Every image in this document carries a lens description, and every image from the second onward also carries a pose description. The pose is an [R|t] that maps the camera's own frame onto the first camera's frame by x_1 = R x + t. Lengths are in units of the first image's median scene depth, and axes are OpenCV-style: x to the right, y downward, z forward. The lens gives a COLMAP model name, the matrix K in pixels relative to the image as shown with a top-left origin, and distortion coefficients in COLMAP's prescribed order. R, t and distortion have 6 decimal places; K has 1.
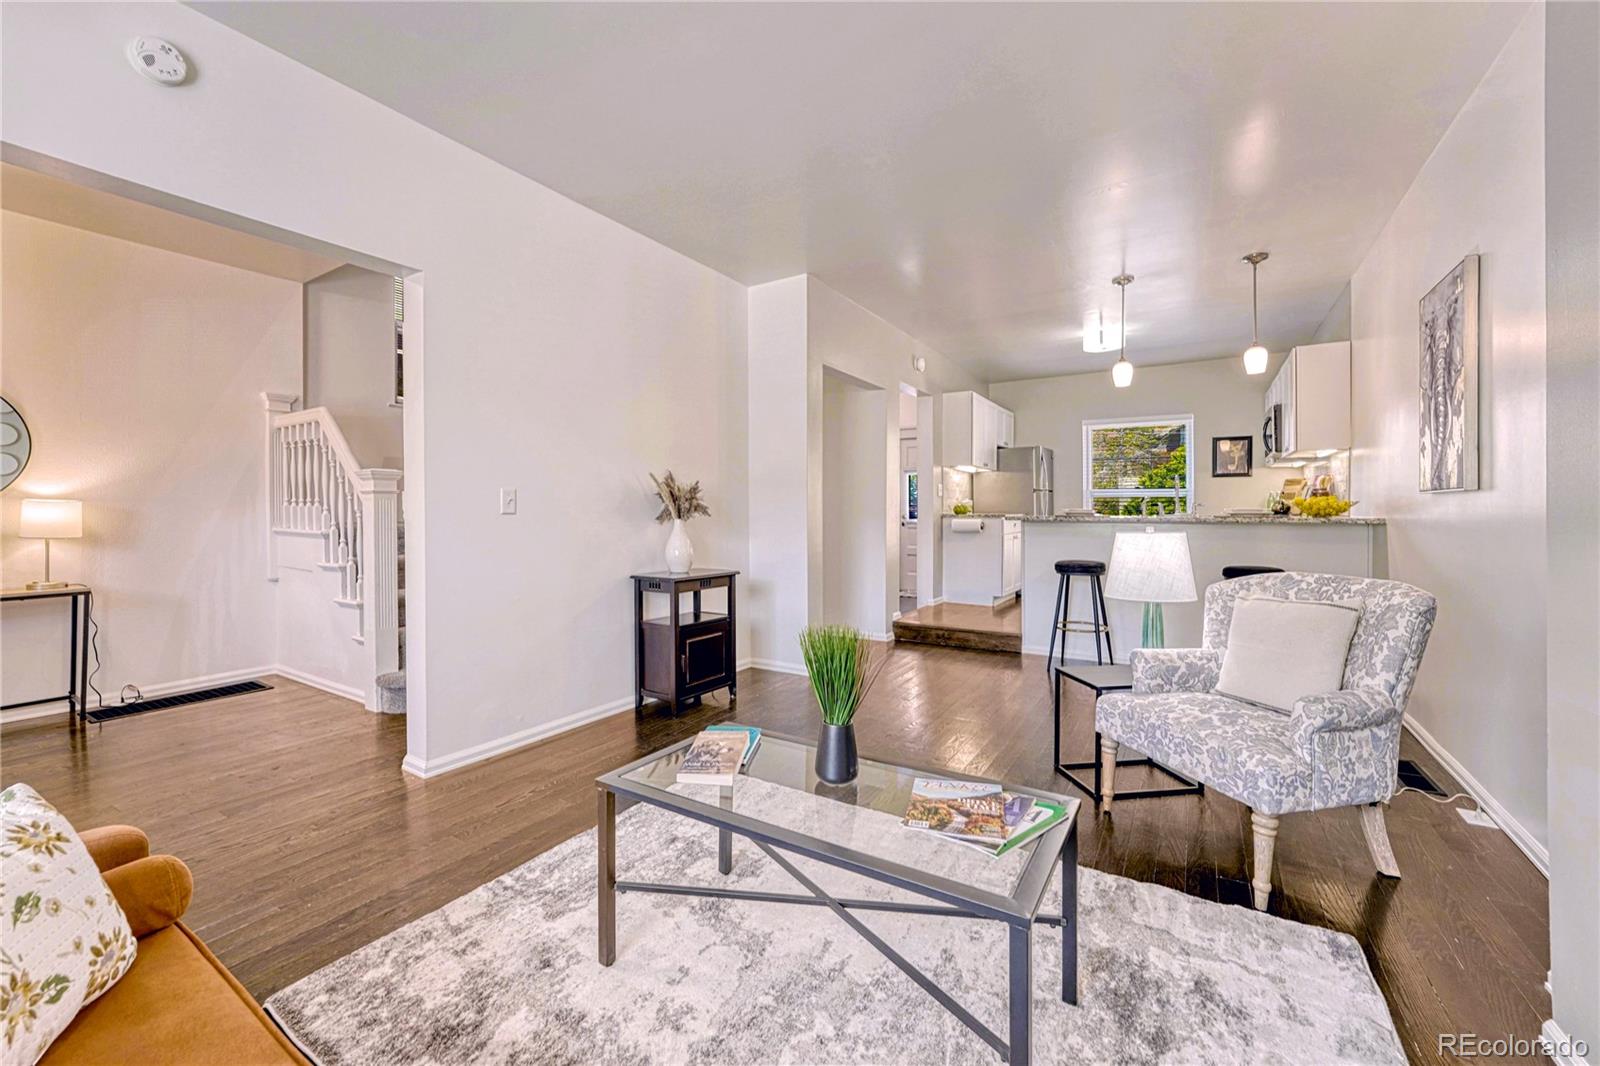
lens RADIAL K [[645.0, 0, 794.4], [0, 645.0, 510.5], [0, 0, 1]] dist [-0.011370, -0.000099]
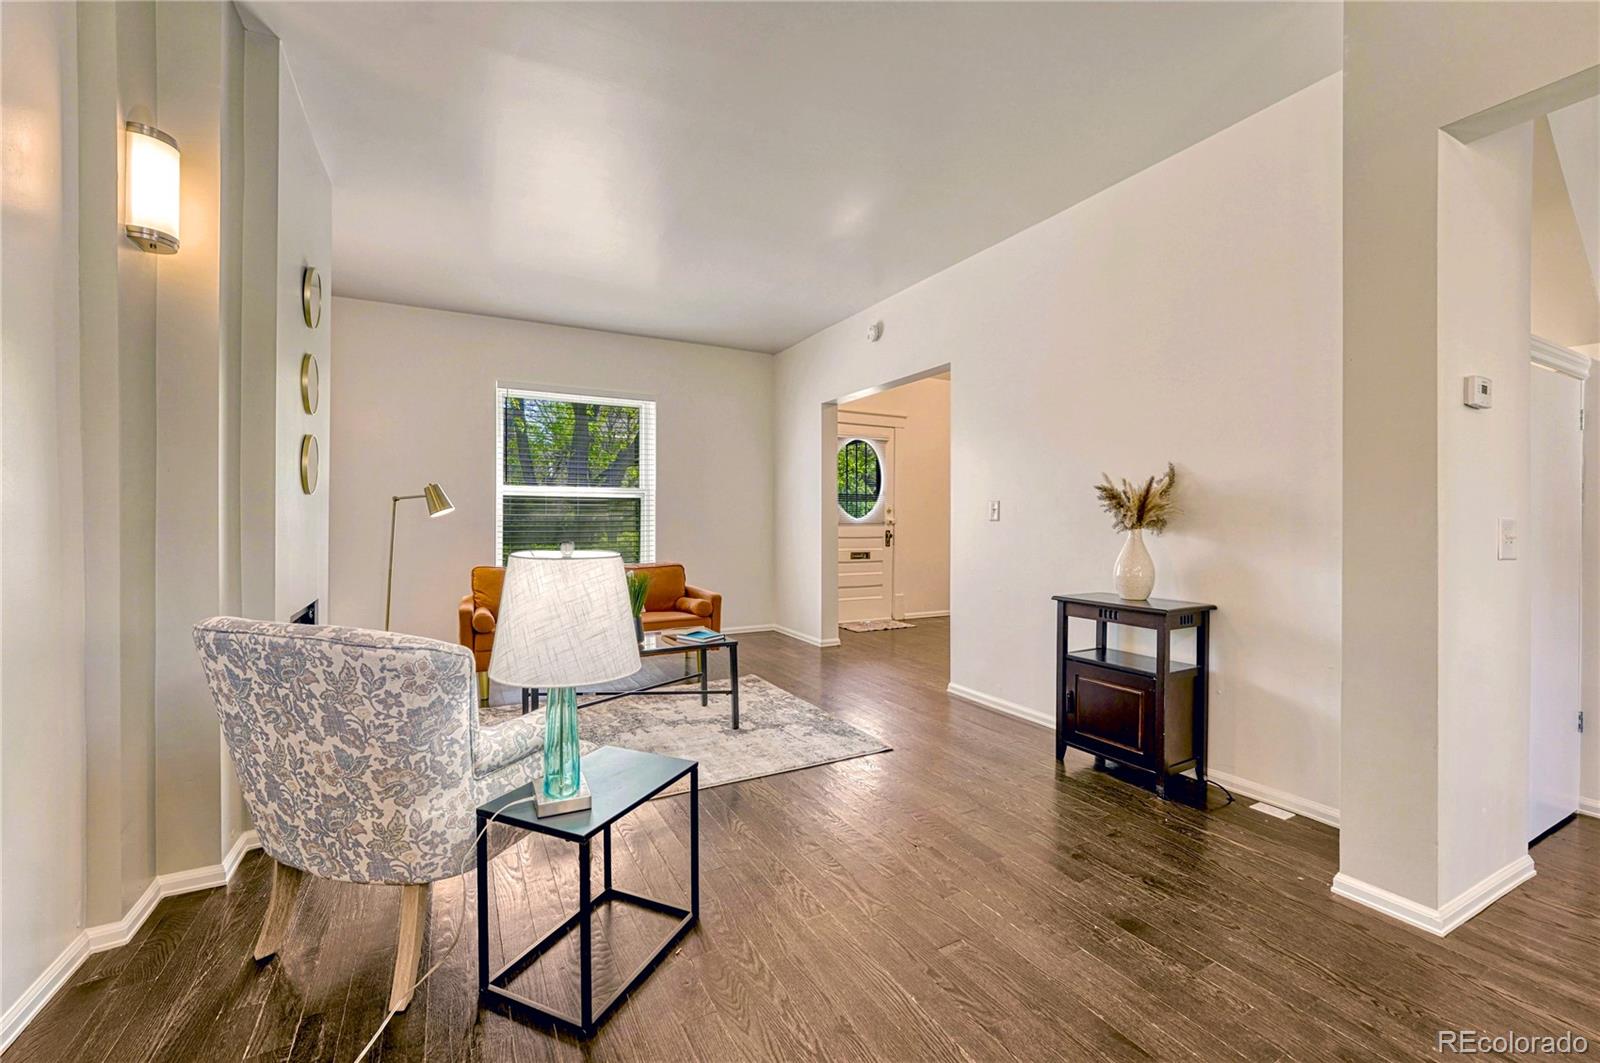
lens RADIAL K [[645.4, 0, 796.1], [0, 645.4, 527.9], [0, 0, 1]] dist [-0.012465, 0.000149]
pose [[-0.502238, 0.011383, -0.864654, 0.556899], [0.002061, 0.999926, 0.011966, 0.003473], [0.864727, 0.004228, -0.502225, 0.862703]]
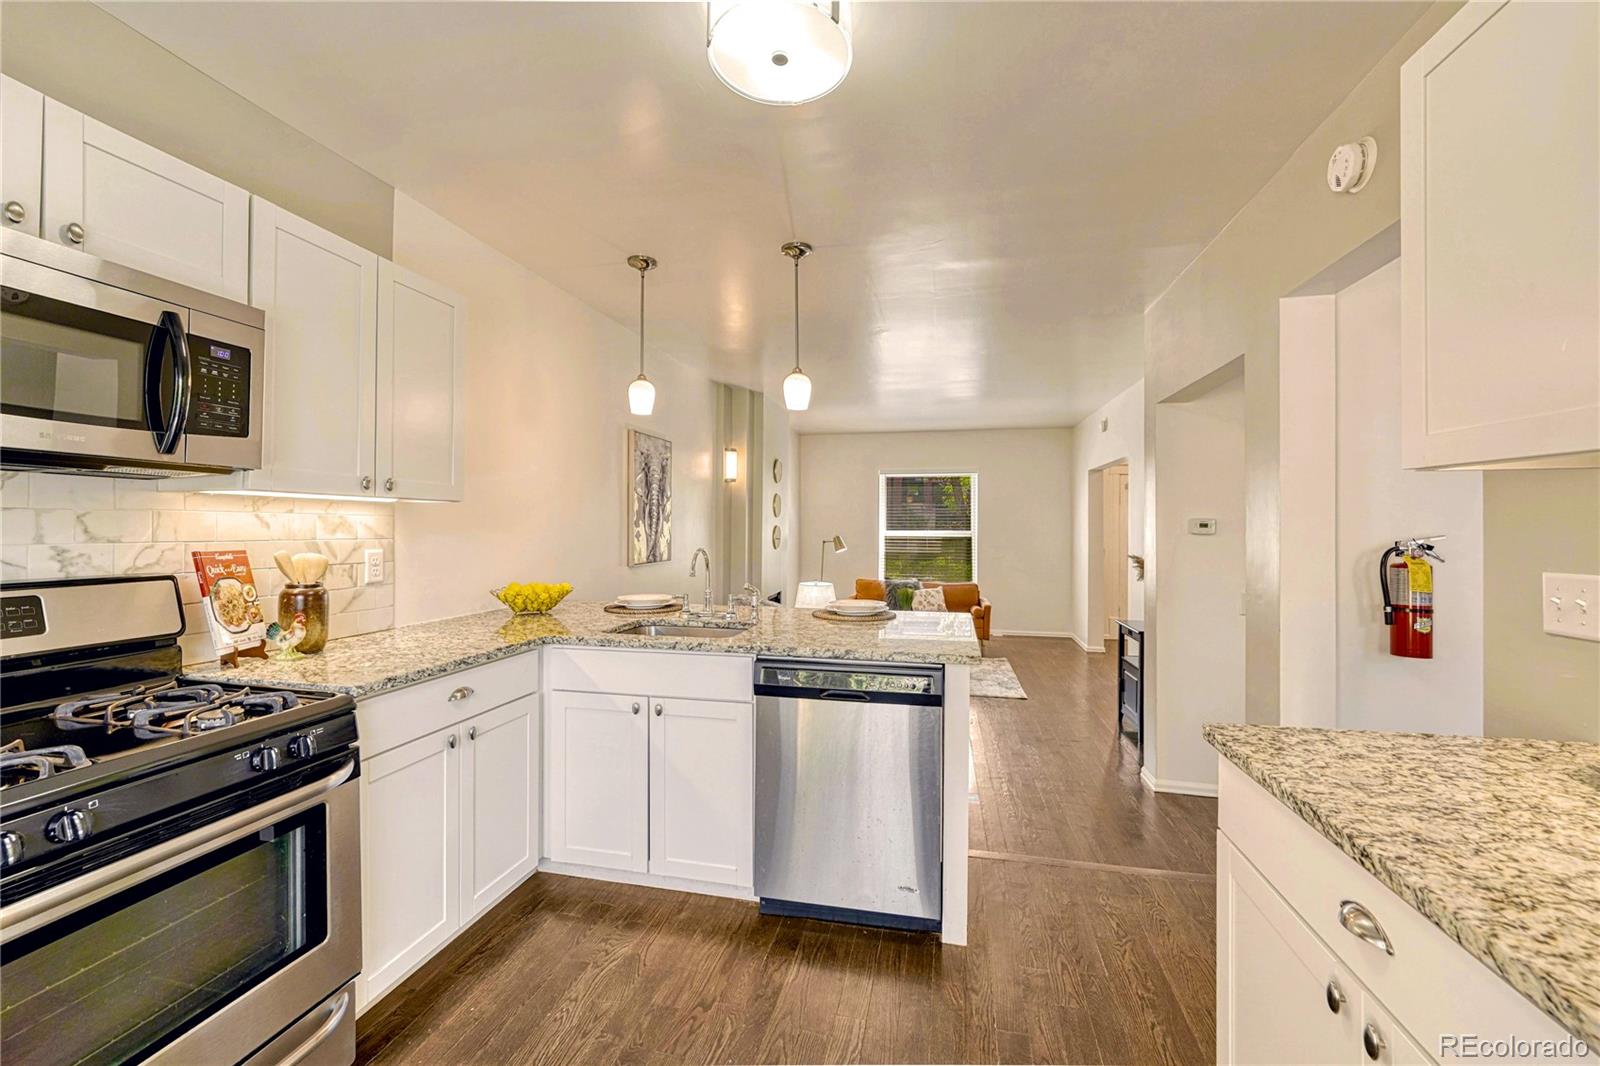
lens RADIAL K [[642.4, 0, 795.4], [0, 642.4, 525.1], [0, 0, 1]] dist [-0.007935, 0.000285]
pose [[-0.945284, -0.002507, -0.326240, 0.718308], [-0.002638, 0.999997, -0.000041, -0.077378], [0.326239, 0.000822, -0.945287, 1.601007]]
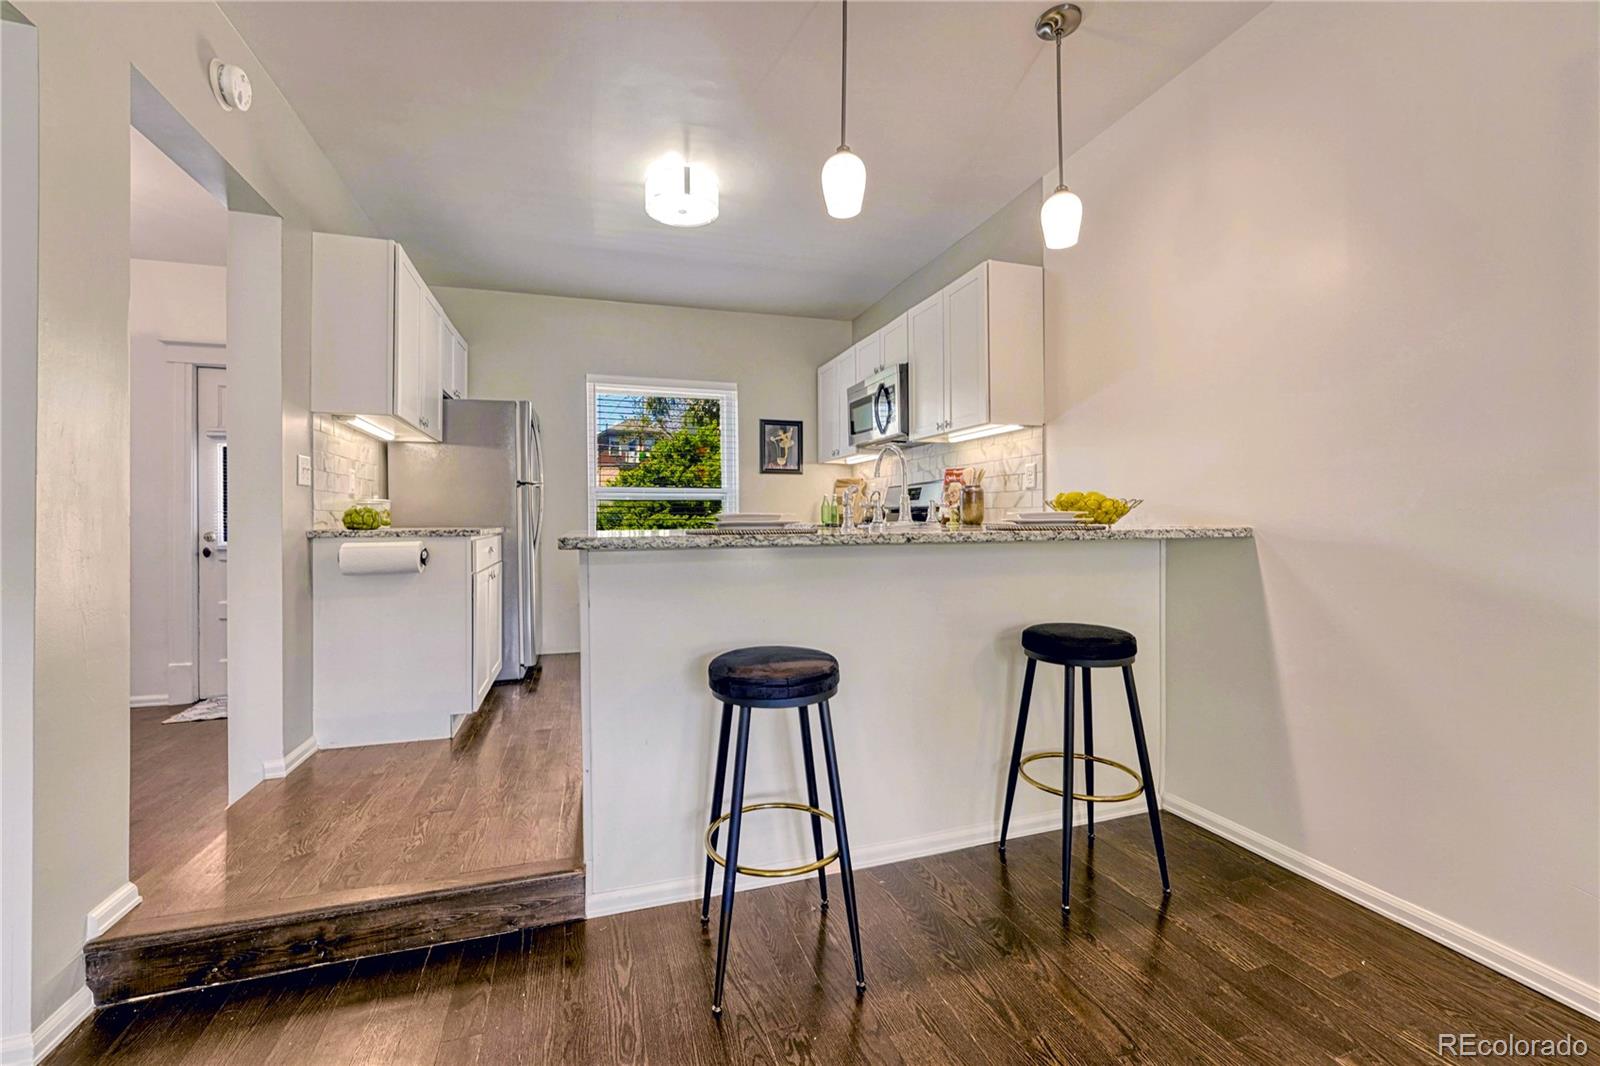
lens RADIAL K [[645.9, 0, 797.5], [0, 645.9, 519.1], [0, 0, 1]] dist [-0.011115, 0.000078]
pose [[0.640310, -0.003525, 0.768108, 0.172671], [0.007582, 0.999970, -0.001732, 0.002261], [-0.768079, 0.006933, 0.640318, 0.754716]]
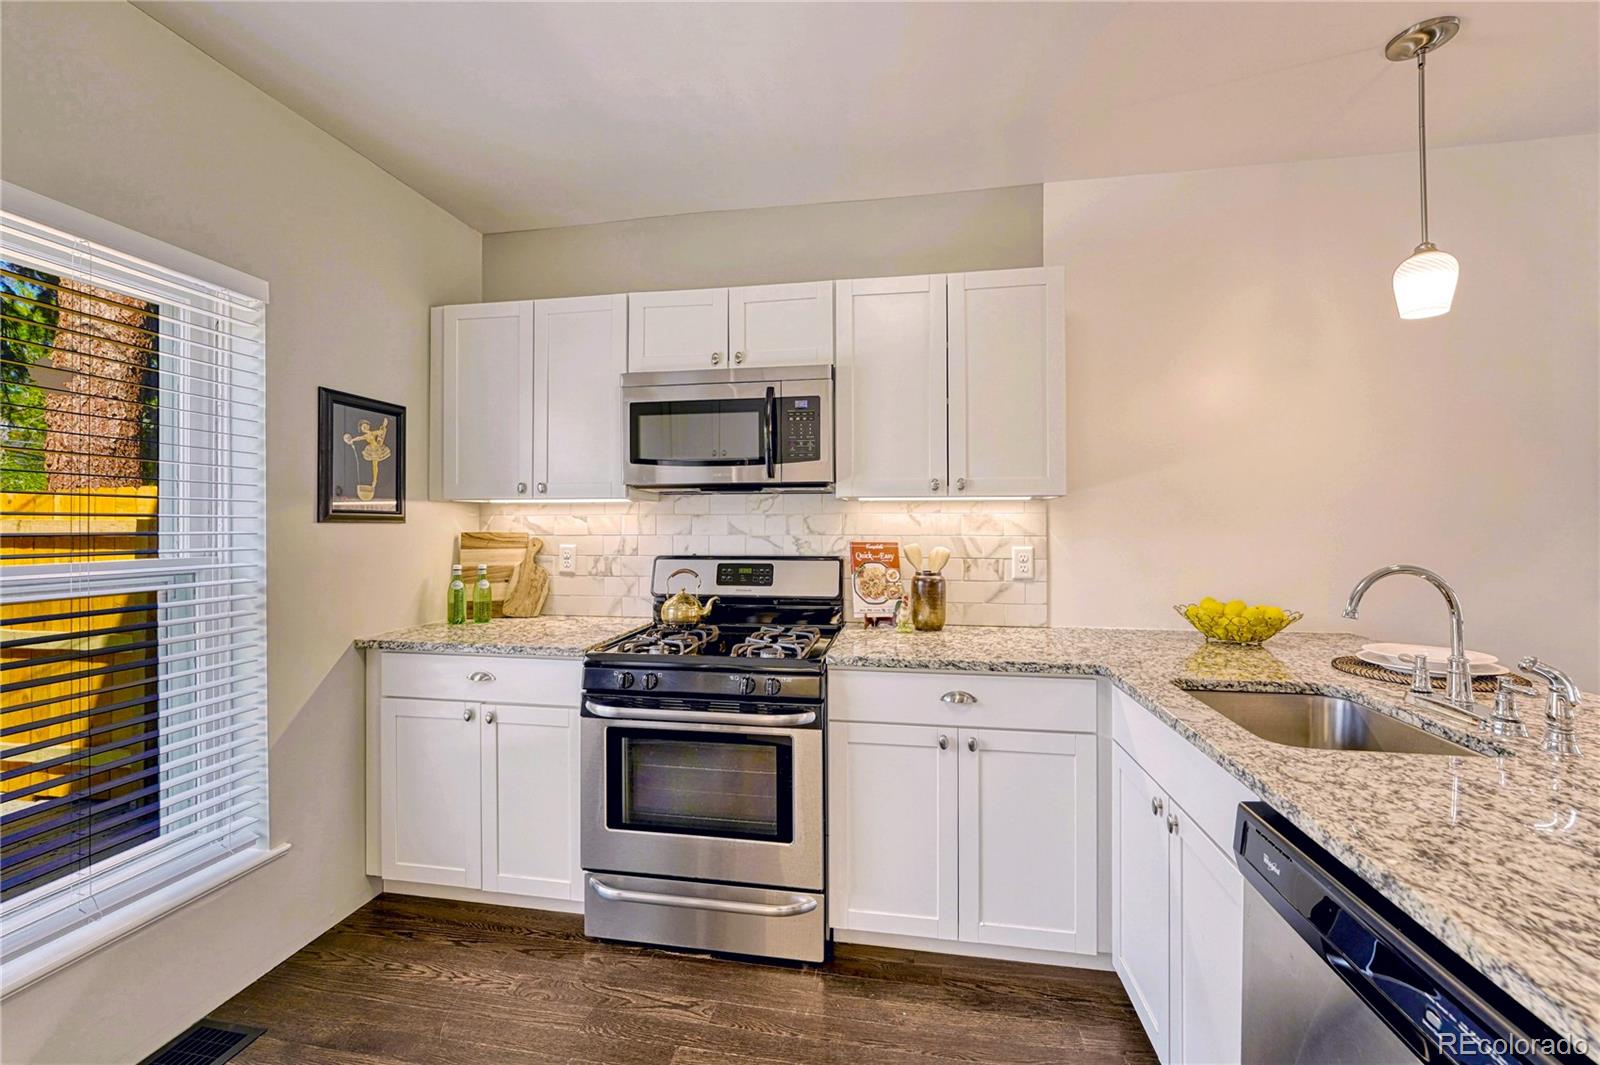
lens RADIAL K [[645.9, 0, 797.5], [0, 645.9, 518.6], [0, 0, 1]] dist [-0.011115, 0.000078]
pose [[-0.380434, 0.010068, 0.924753, 0.448967], [0.004259, 0.999949, -0.009135, -0.075781], [-0.924798, 0.000463, -0.380458, 1.380412]]
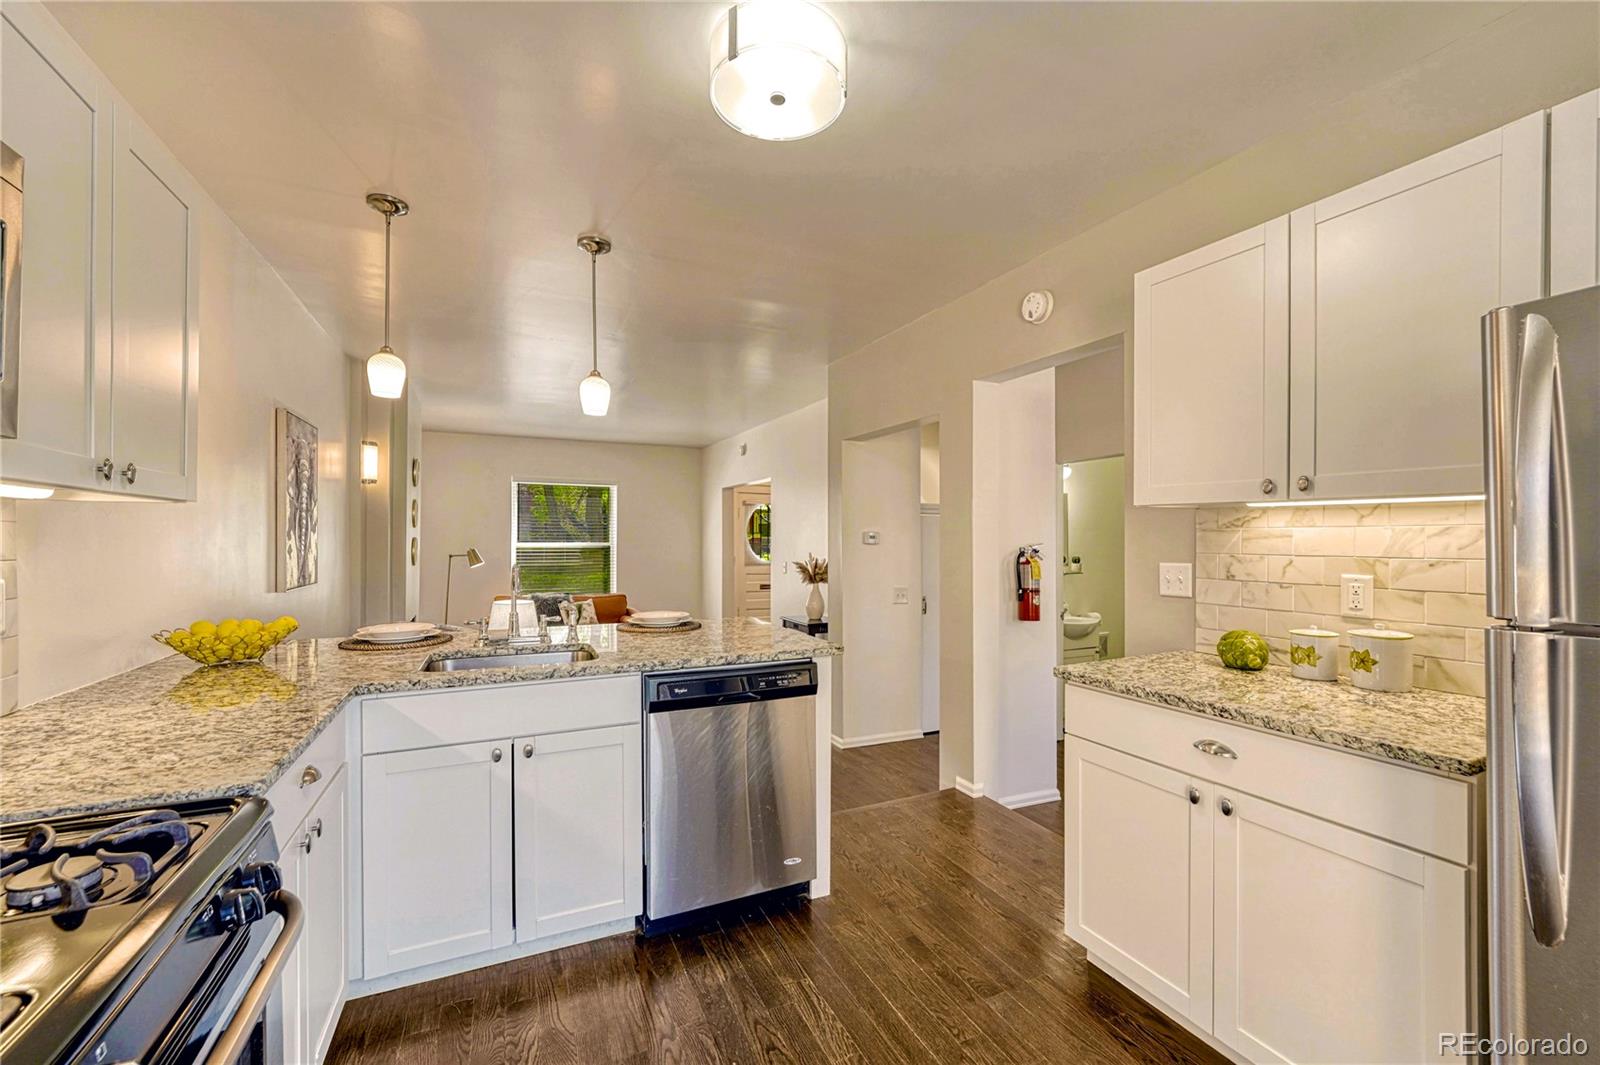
lens RADIAL K [[644.6, 0, 794.2], [0, 644.6, 538.9], [0, 0, 1]] dist [-0.009748, -0.000071]
pose [[-0.547463, 0.000520, -0.836830, 0.914181], [-0.002317, 0.999995, 0.002137, -0.077425], [0.836827, 0.003109, -0.547459, 1.483650]]
